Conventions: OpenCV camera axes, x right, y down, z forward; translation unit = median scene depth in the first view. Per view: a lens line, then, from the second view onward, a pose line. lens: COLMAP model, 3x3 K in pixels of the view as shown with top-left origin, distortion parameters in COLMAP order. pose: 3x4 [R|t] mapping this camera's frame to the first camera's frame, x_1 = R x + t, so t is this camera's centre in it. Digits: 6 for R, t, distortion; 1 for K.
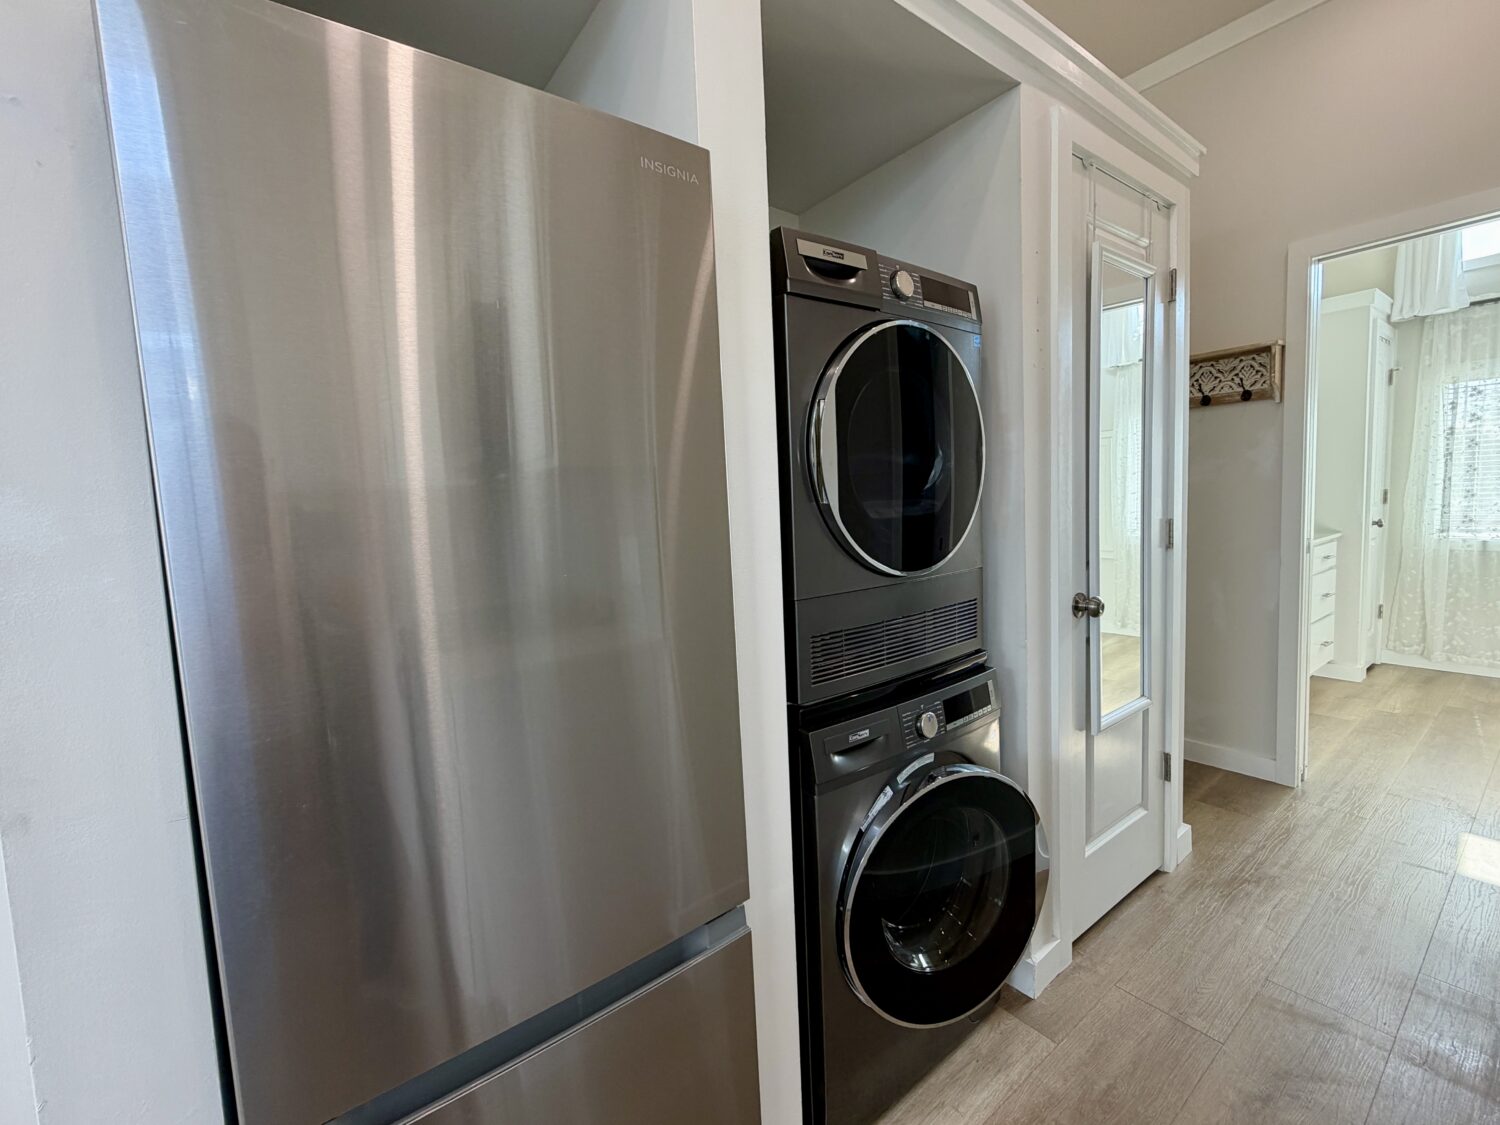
lens RADIAL K [[621.5, 0, 747.7], [0, 621.5, 555.1], [0, 0, 1]] dist [-0.002946, 0.000695]
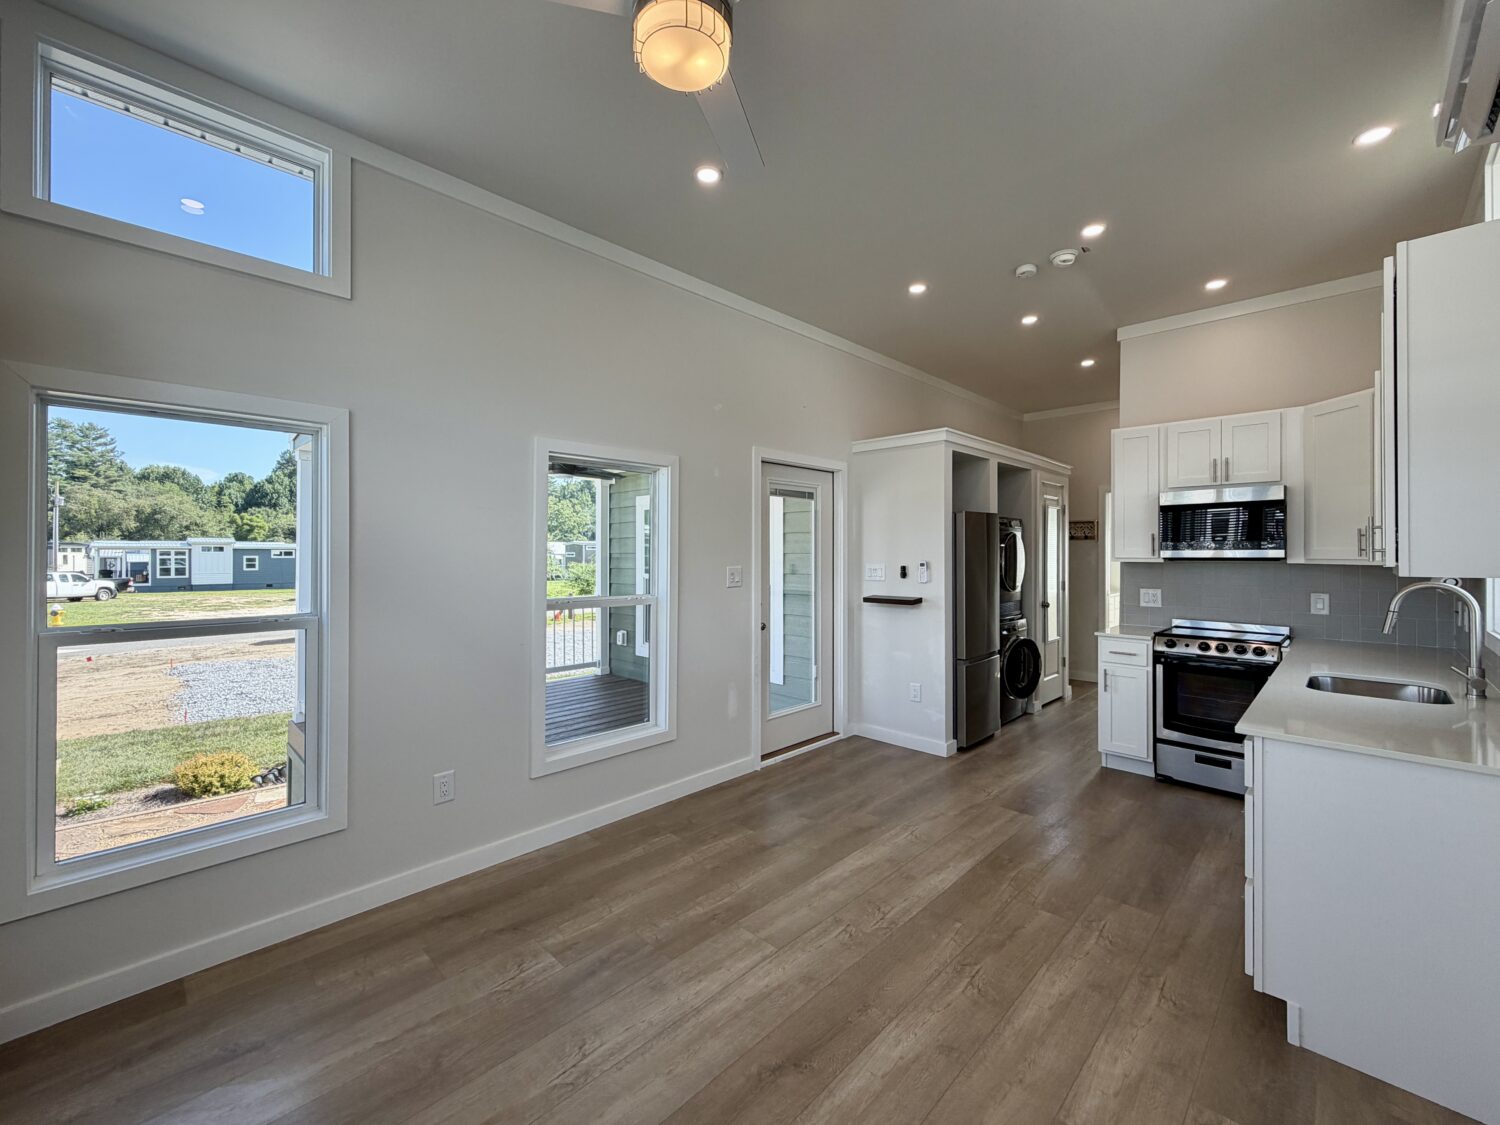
lens RADIAL K [[621.5, 0, 755.9], [0, 621.5, 555.6], [0, 0, 1]] dist [-0.002946, 0.000695]
pose [[0.985005, 0.042847, 0.167123, -1.185265], [-0.027854, 0.995457, -0.091045, 0.126518], [-0.170265, 0.085025, 0.981723, -1.563752]]
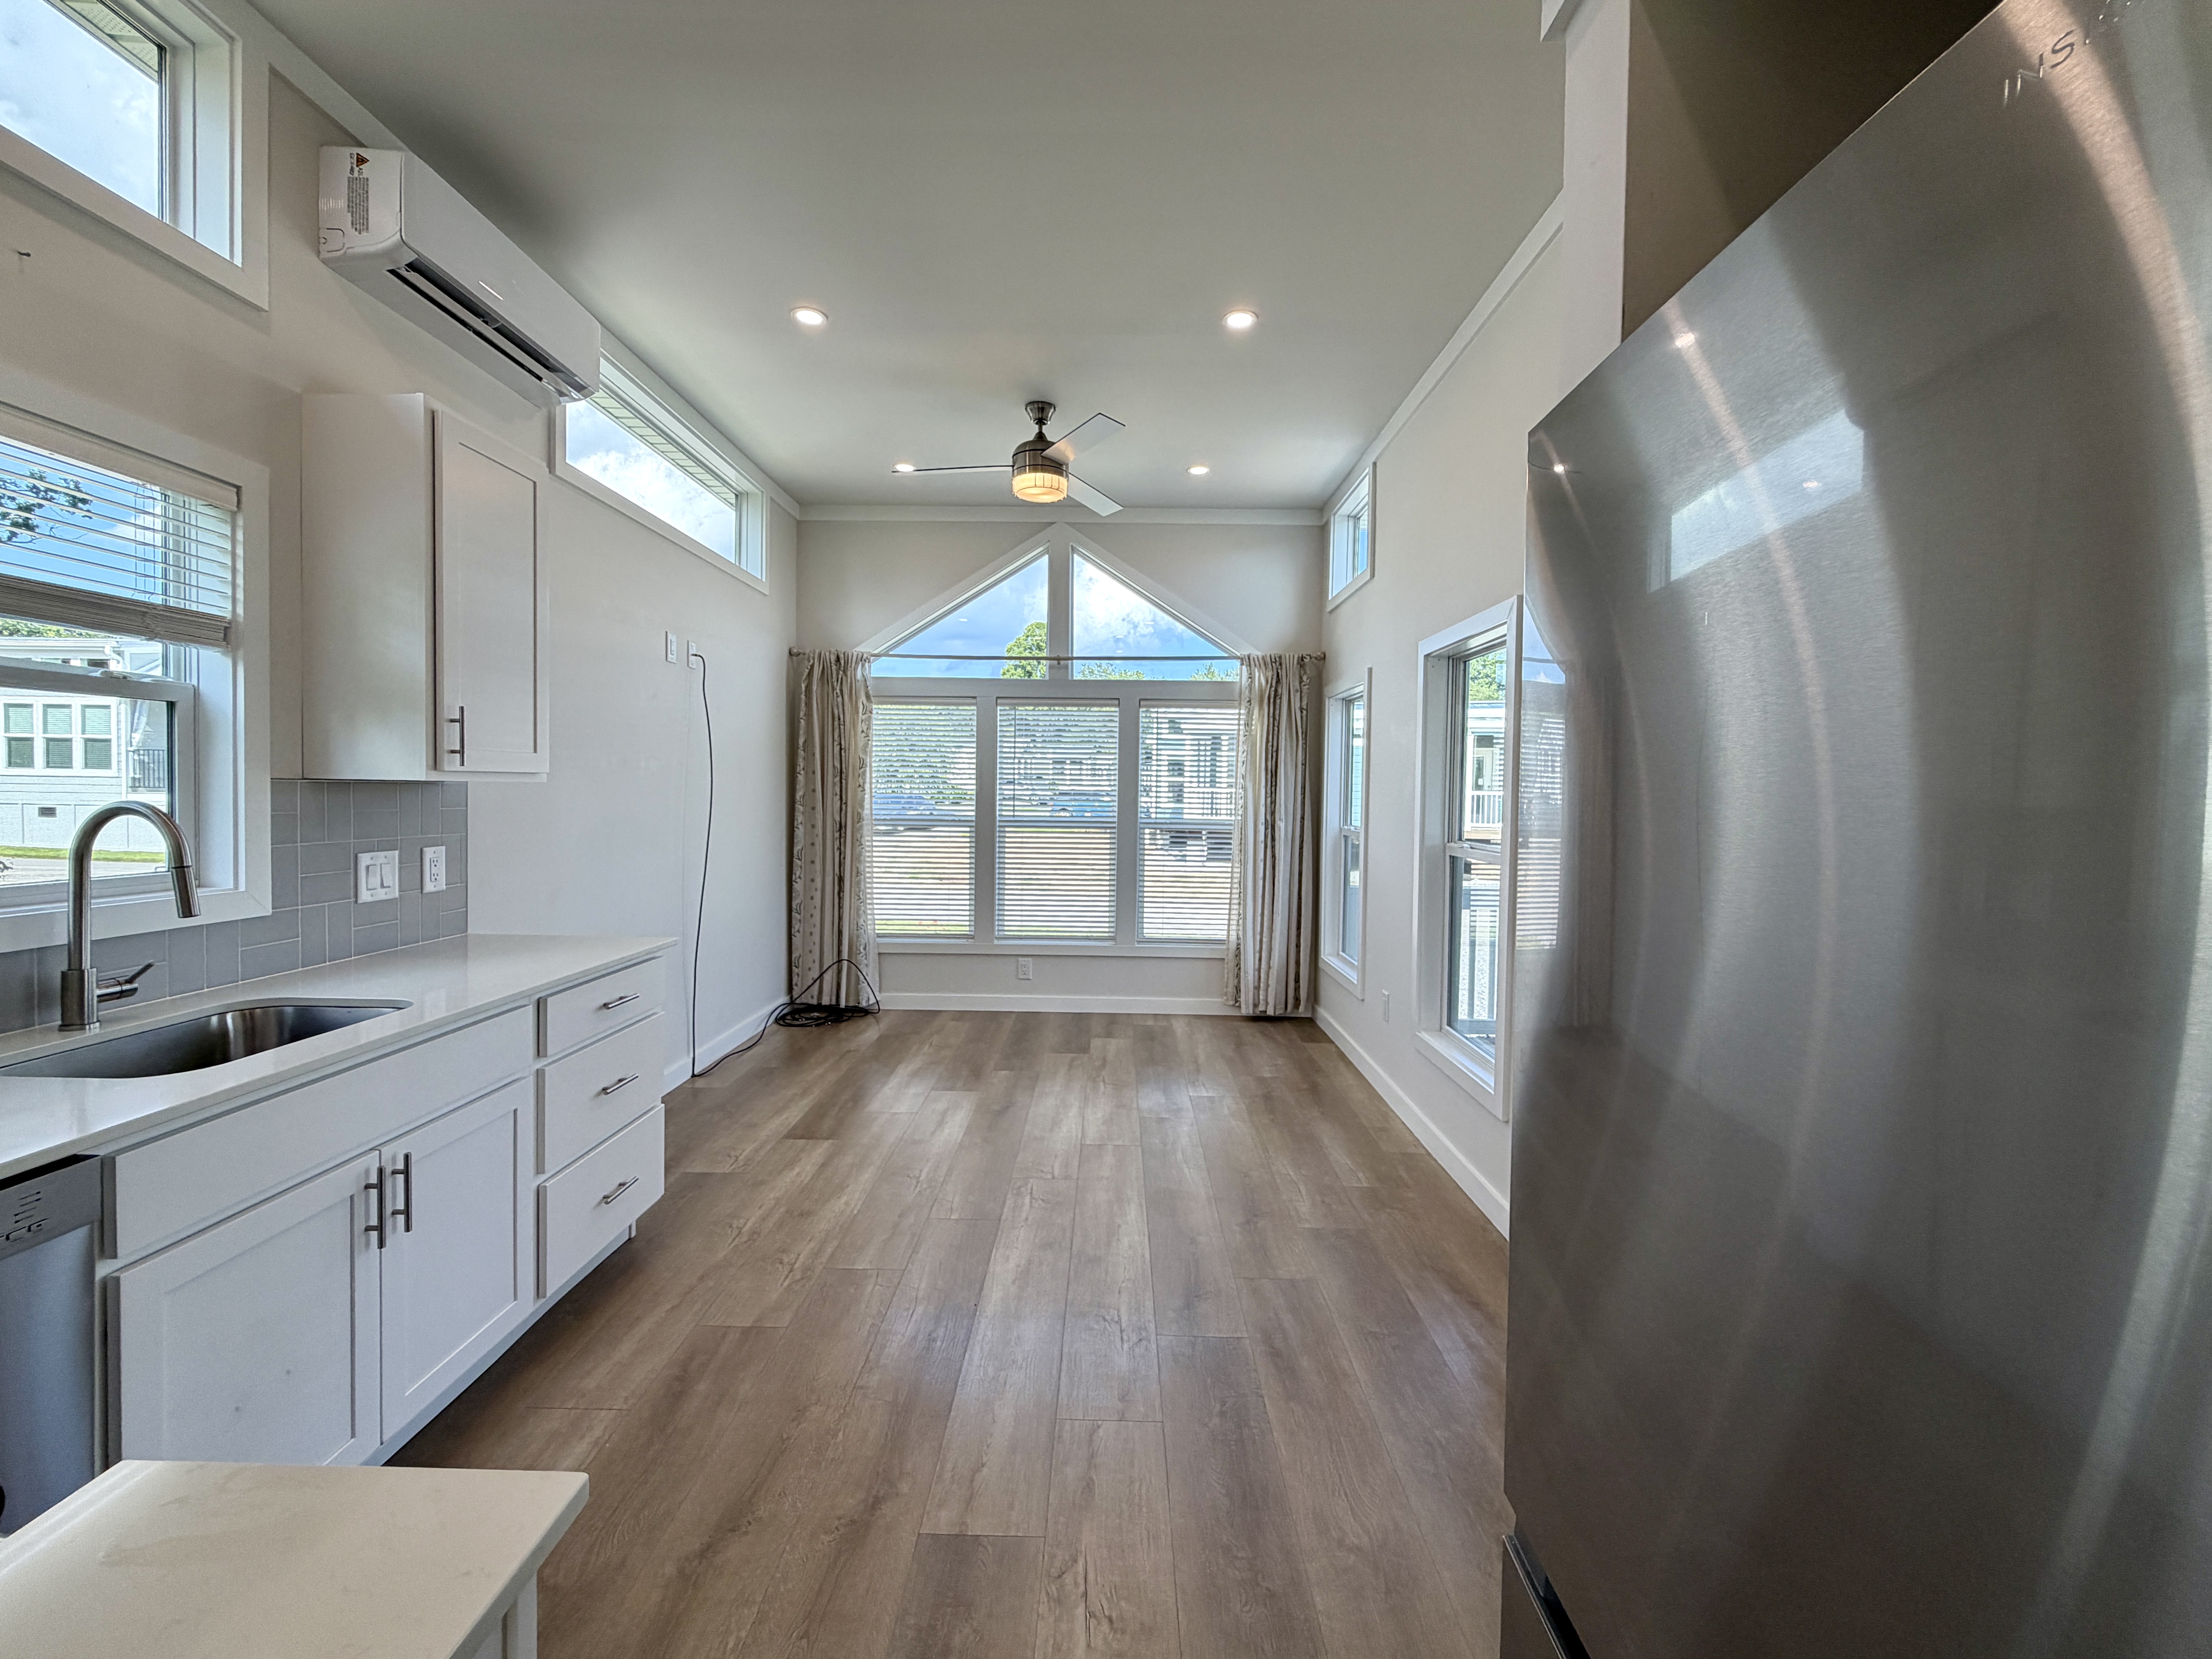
lens RADIAL K [[916.6, 0, 1093.0], [0, 916.6, 810.8], [0, 0, 1]] dist [-0.002946, 0.000695]
pose [[-0.614652, 0.051585, -0.787110, 1.028819], [-0.062345, 0.991561, 0.113669, -0.201976], [0.786331, 0.118940, -0.606248, 1.417289]]
